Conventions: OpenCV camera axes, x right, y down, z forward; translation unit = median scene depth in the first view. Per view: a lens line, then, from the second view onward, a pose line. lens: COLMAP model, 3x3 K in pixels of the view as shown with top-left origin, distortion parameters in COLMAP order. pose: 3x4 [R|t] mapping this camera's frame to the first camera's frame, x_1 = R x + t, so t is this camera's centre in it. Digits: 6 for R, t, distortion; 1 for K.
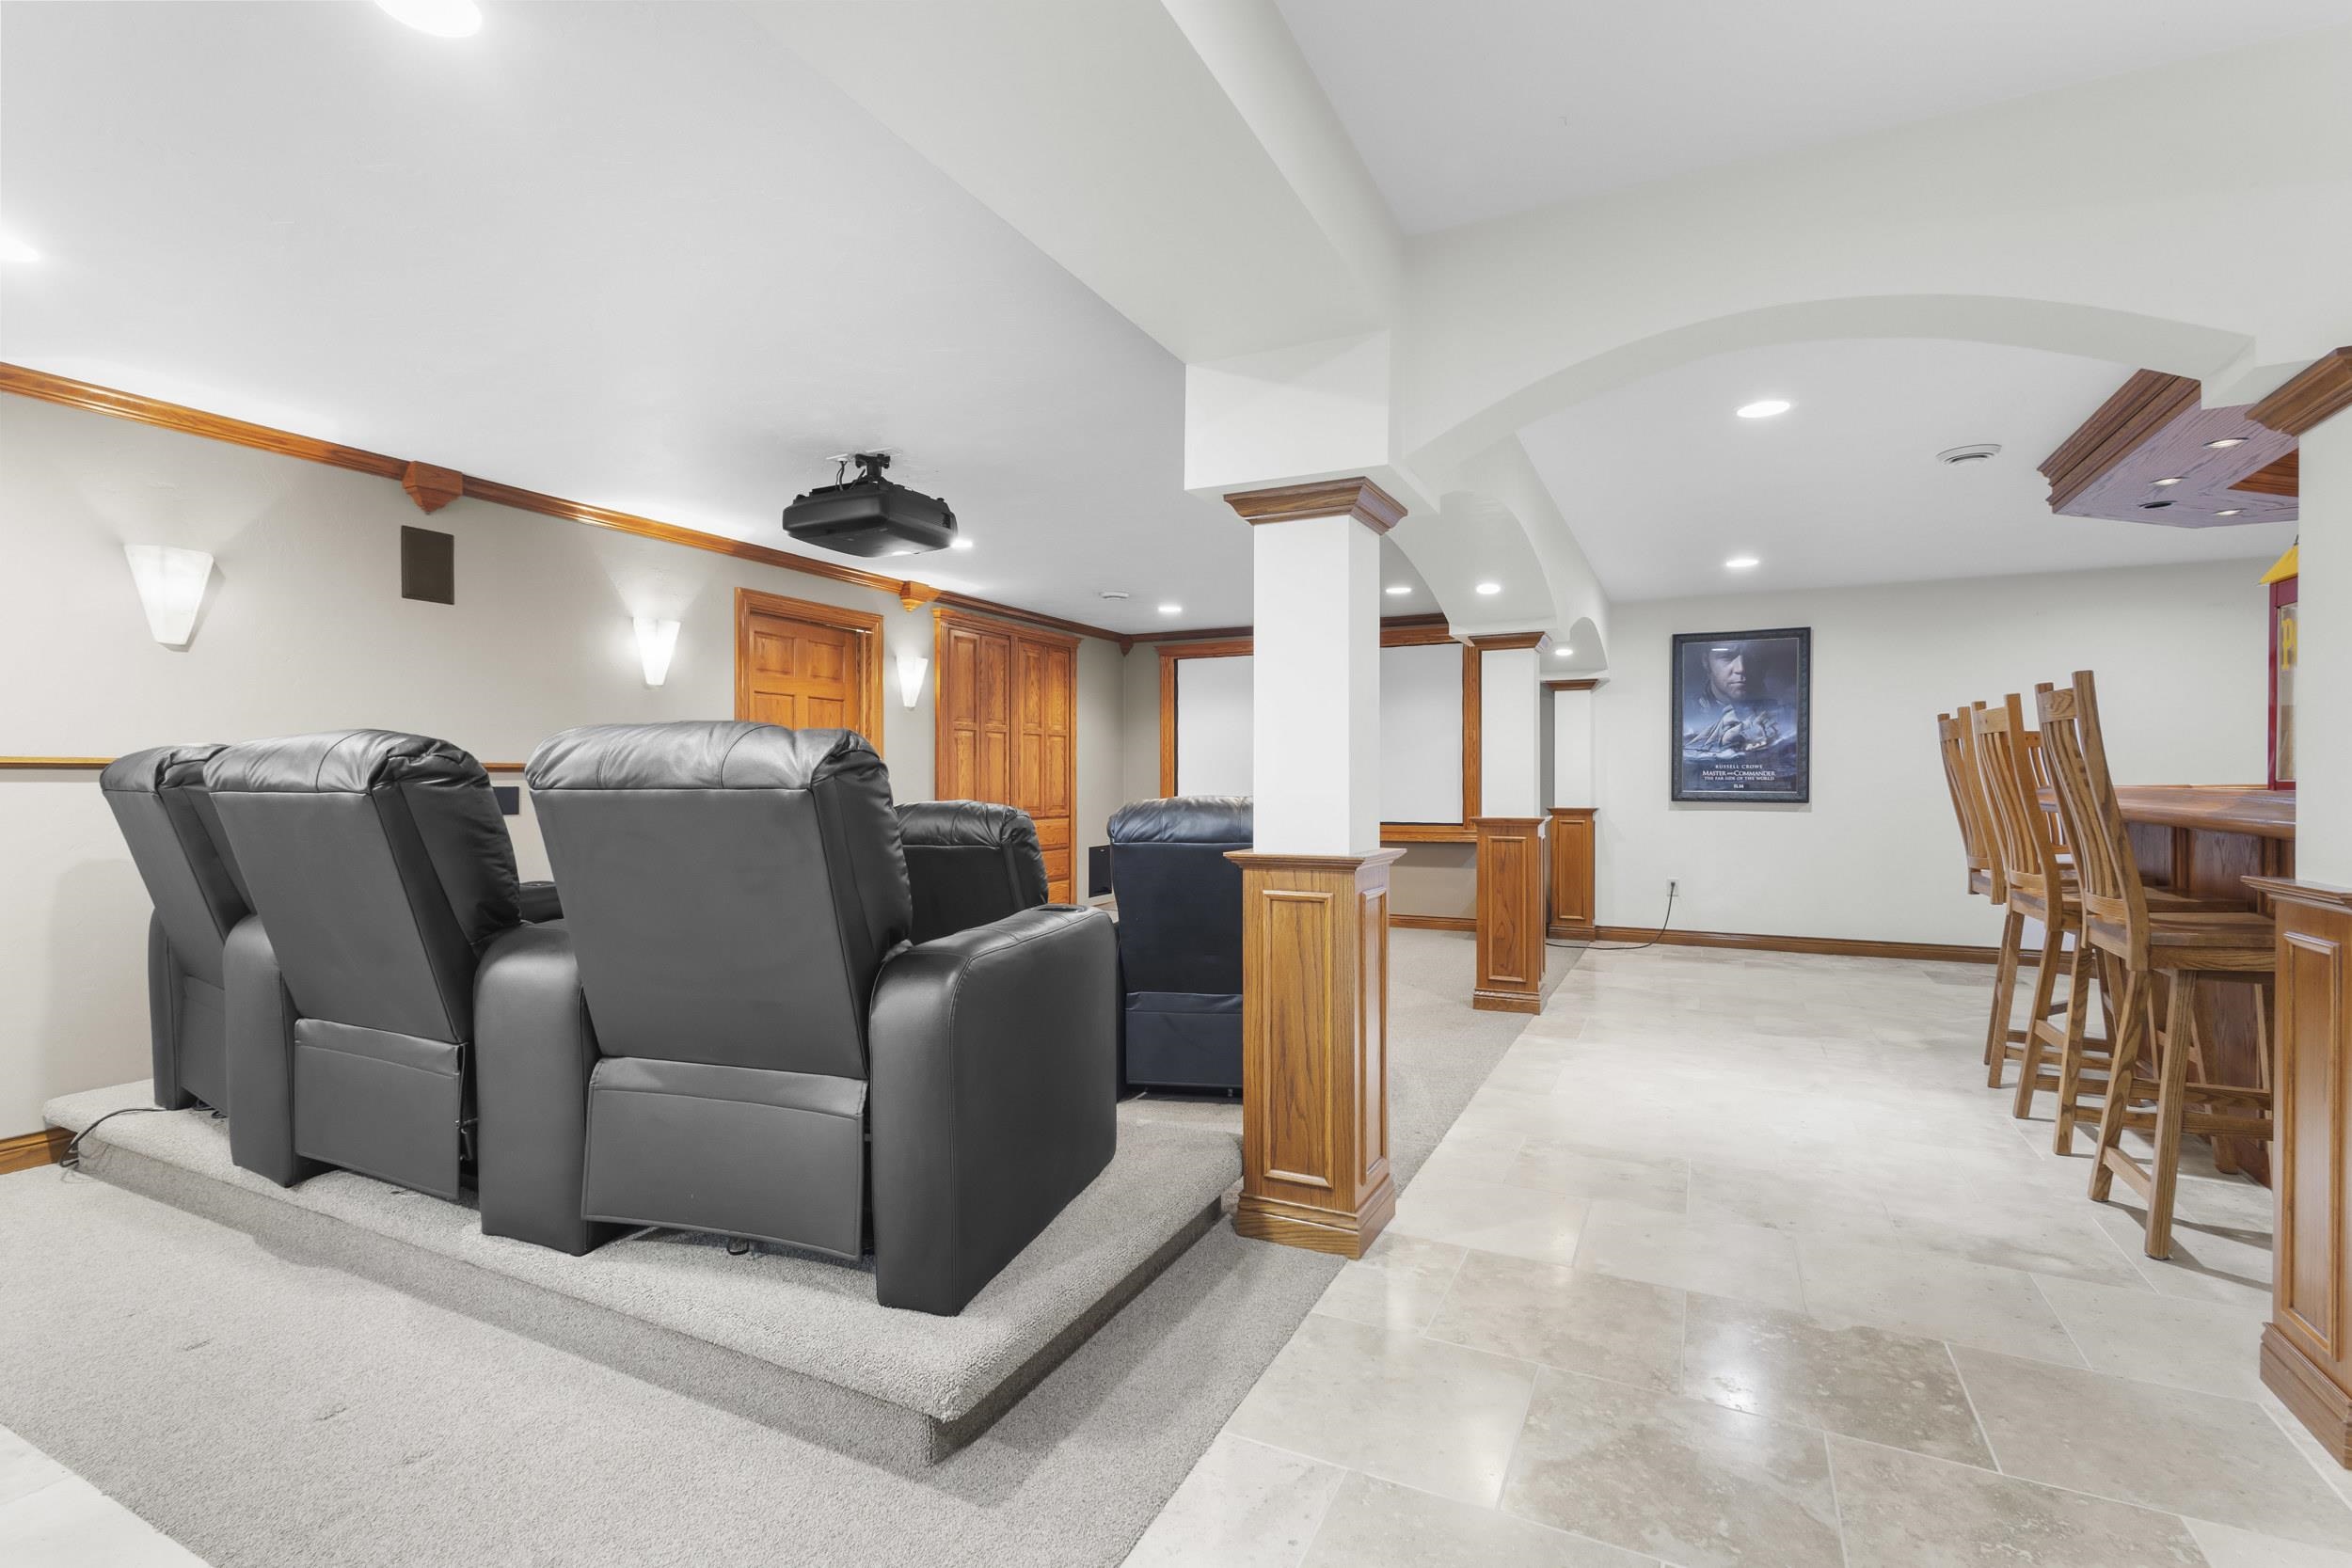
lens RADIAL K [[1075.6, 0, 1168.8], [0, 1075.6, 787.8], [0, 0, 1]] dist [0.002549, 0.000808]
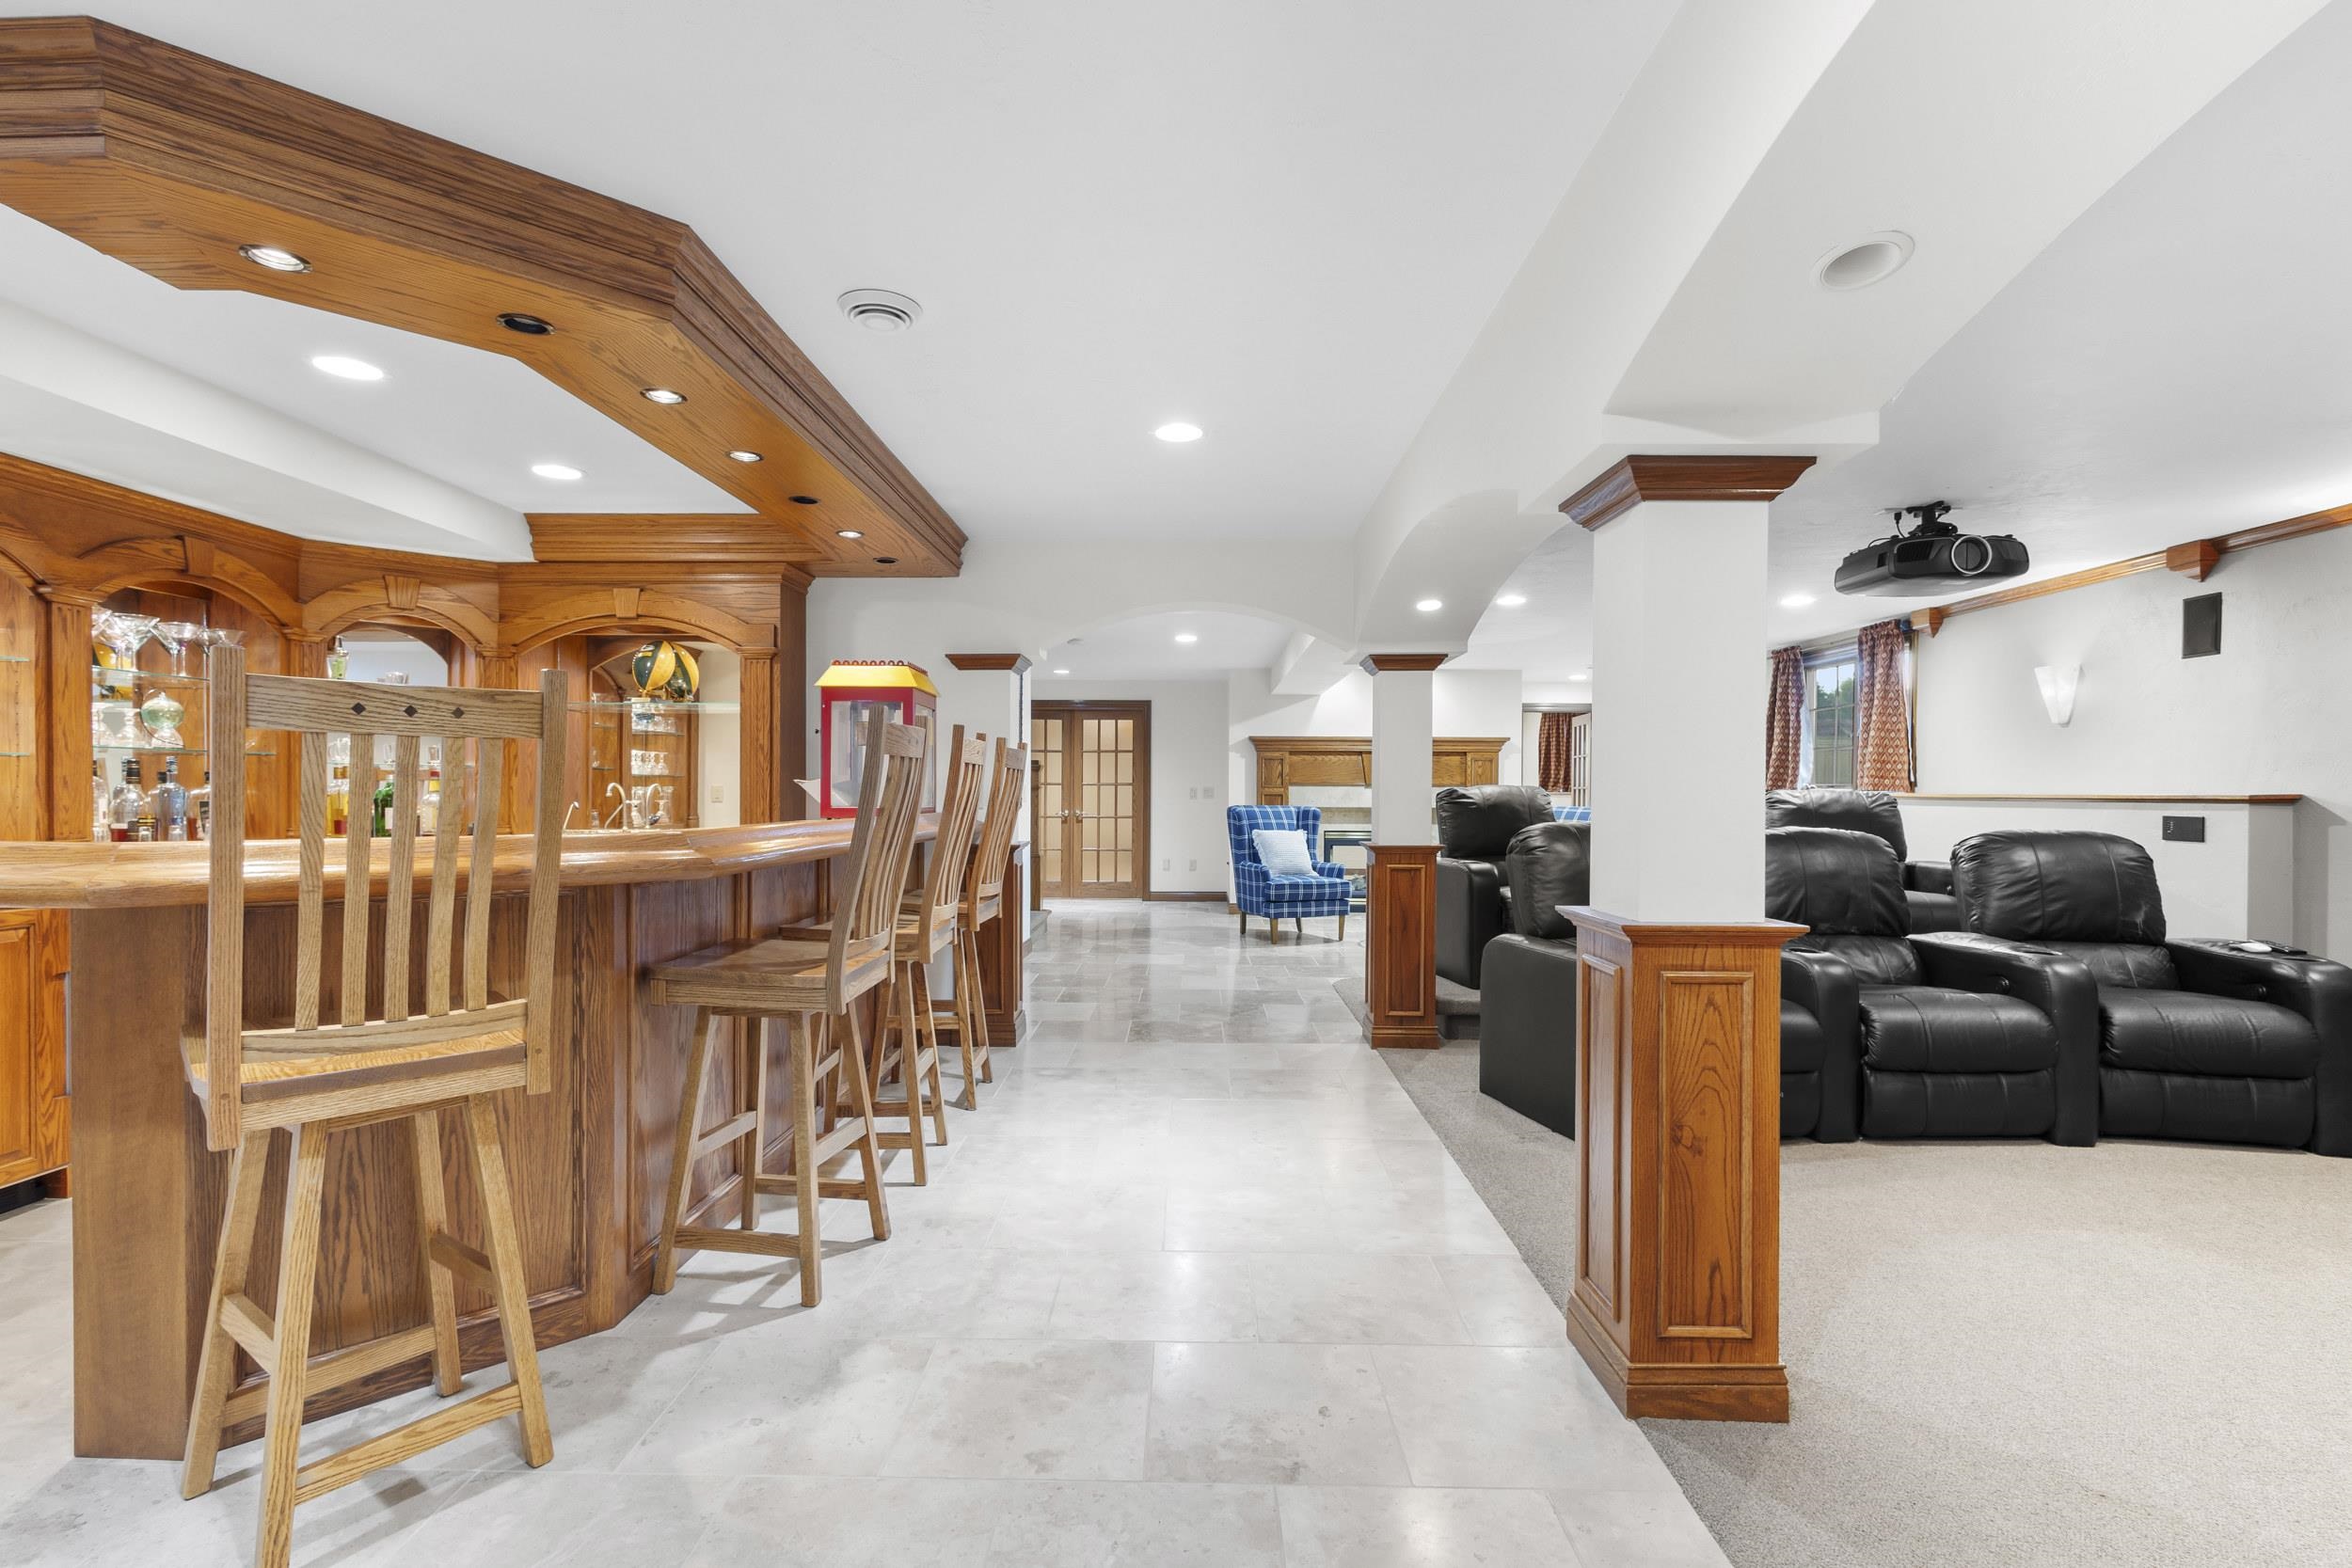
lens RADIAL K [[1075.6, 0, 1166.8], [0, 1075.6, 798.1], [0, 0, 1]] dist [0.002549, 0.000808]
pose [[-0.905048, -0.000434, -0.425309, 0.522878], [-0.006438, 0.999899, 0.012679, -0.018075], [0.425261, 0.014213, -0.904959, 1.008636]]
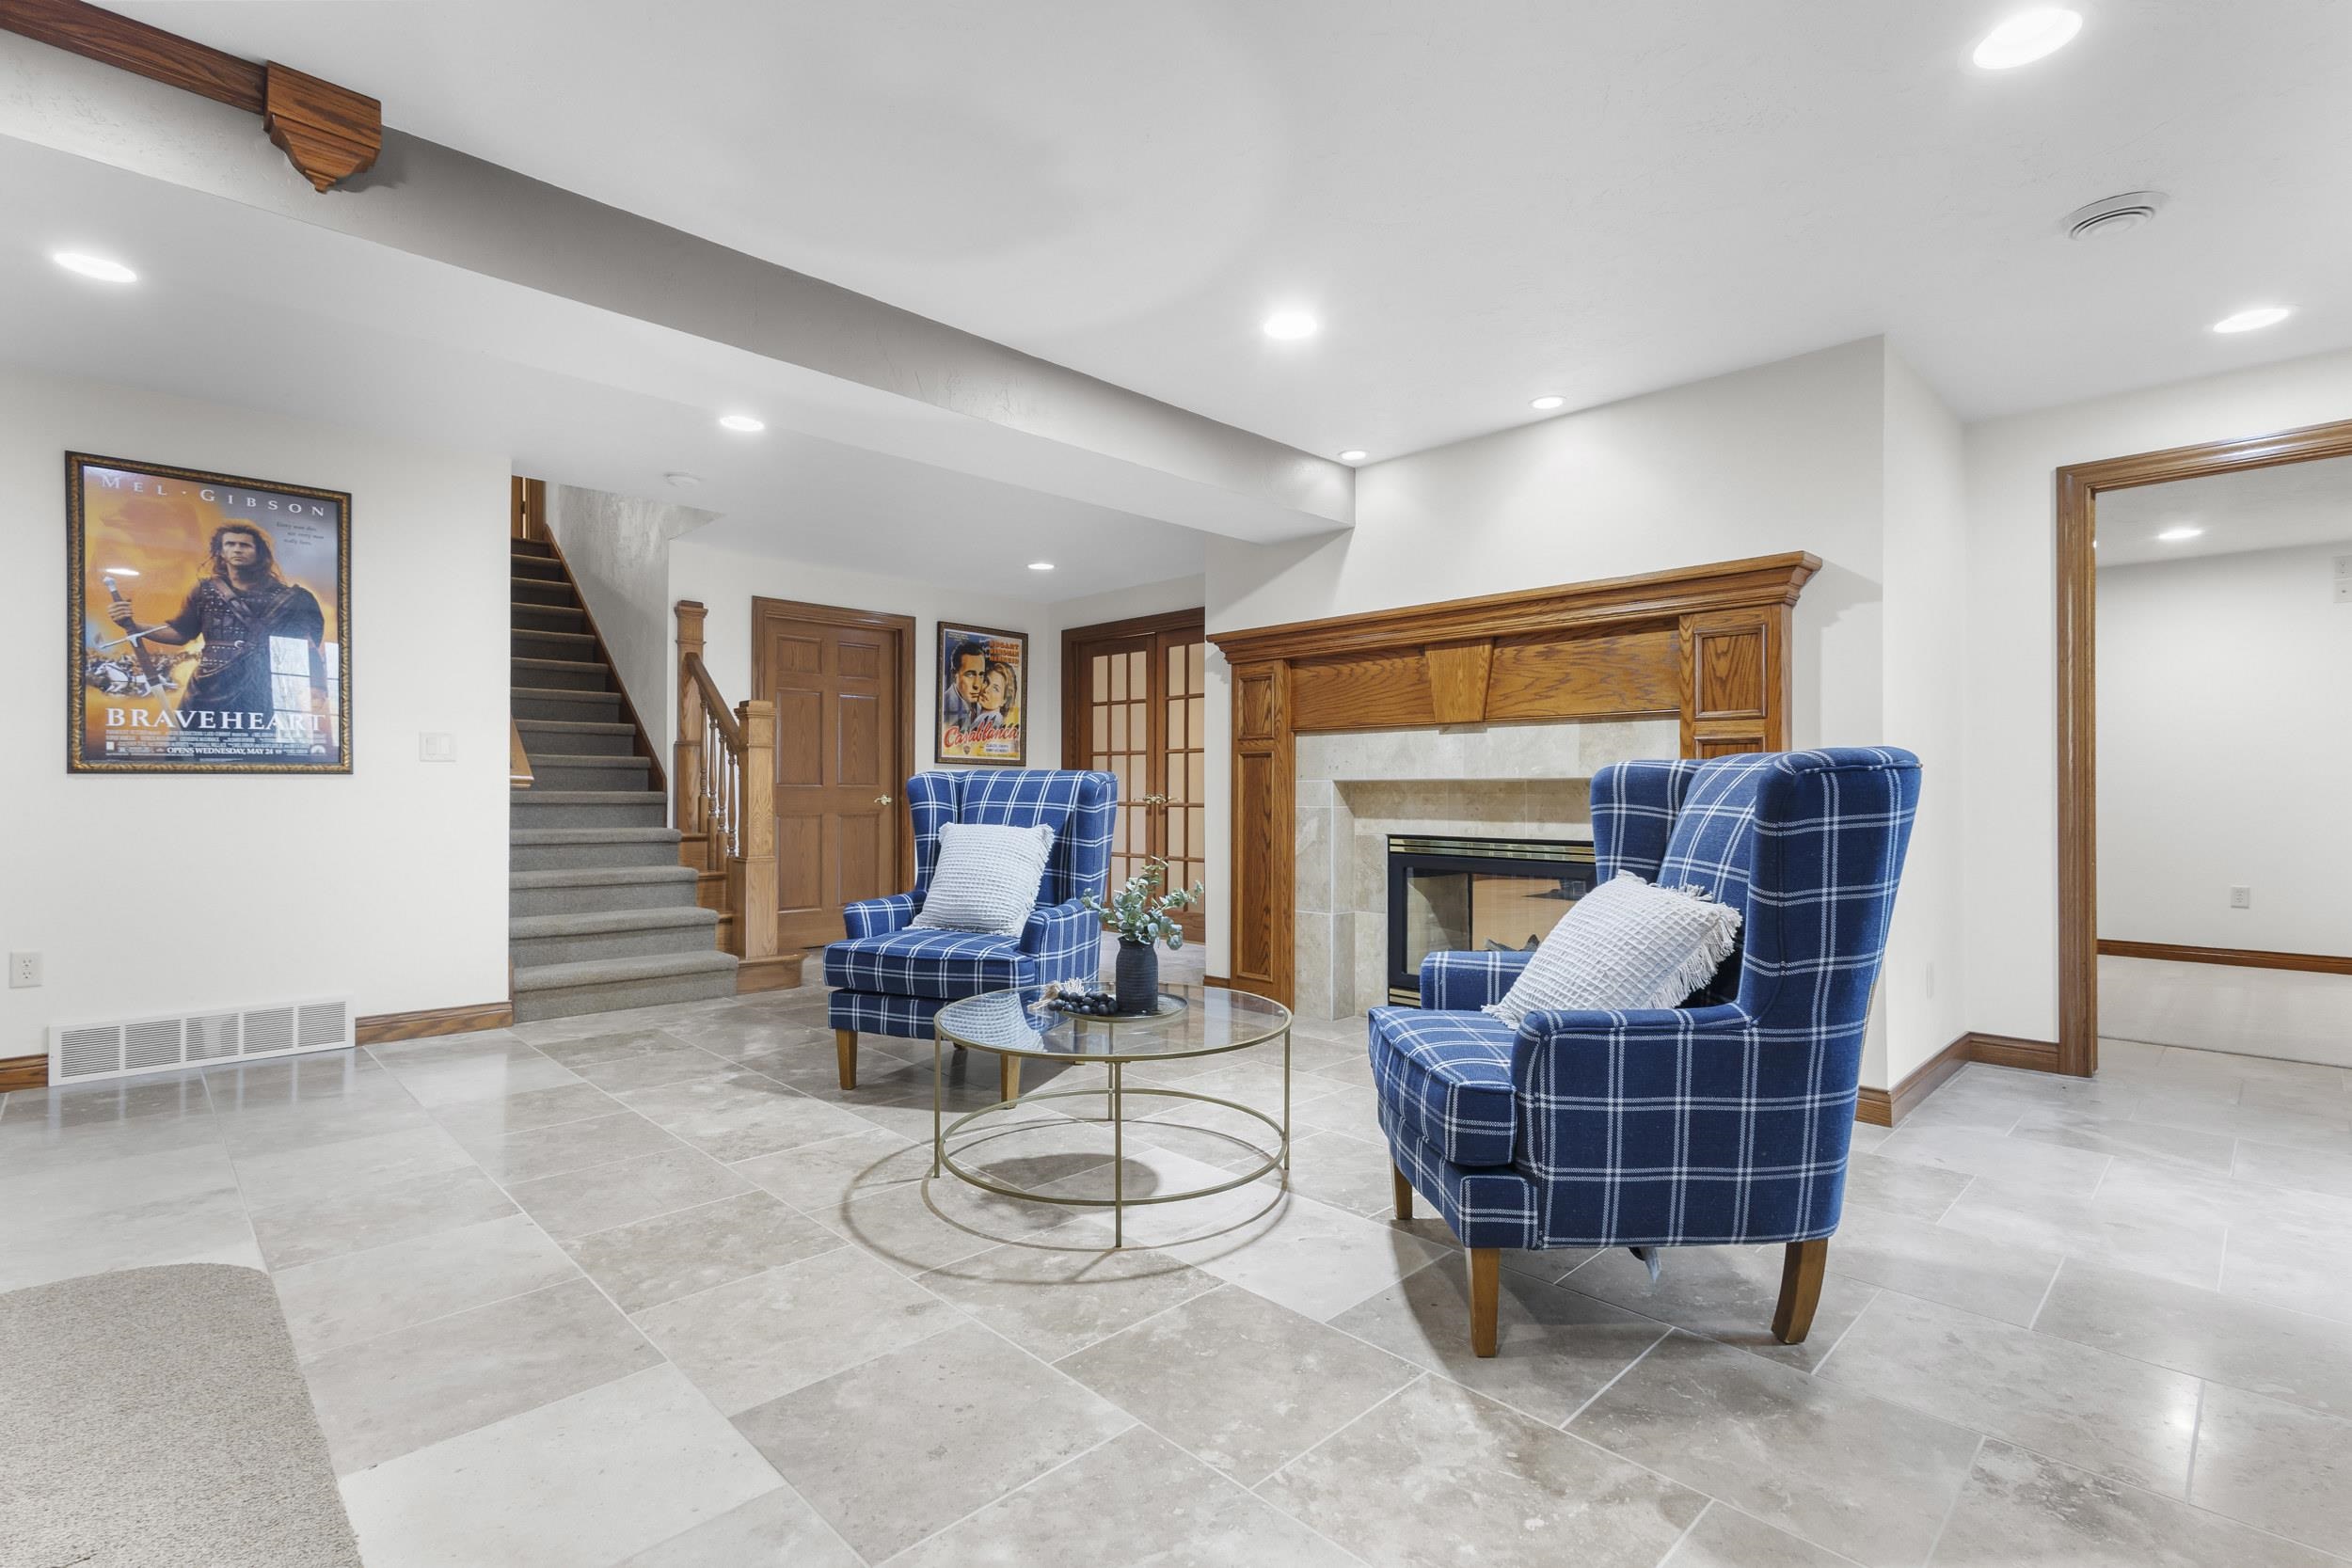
lens RADIAL K [[1075.6, 0, 1177.0], [0, 1075.6, 802.6], [0, 0, 1]] dist [0.002549, 0.000808]
pose [[-0.949447, -0.003244, 0.313912, -0.447285], [0.001274, 0.999899, 0.014188, 0.018123], [-0.313926, 0.013870, -0.949346, 0.389147]]
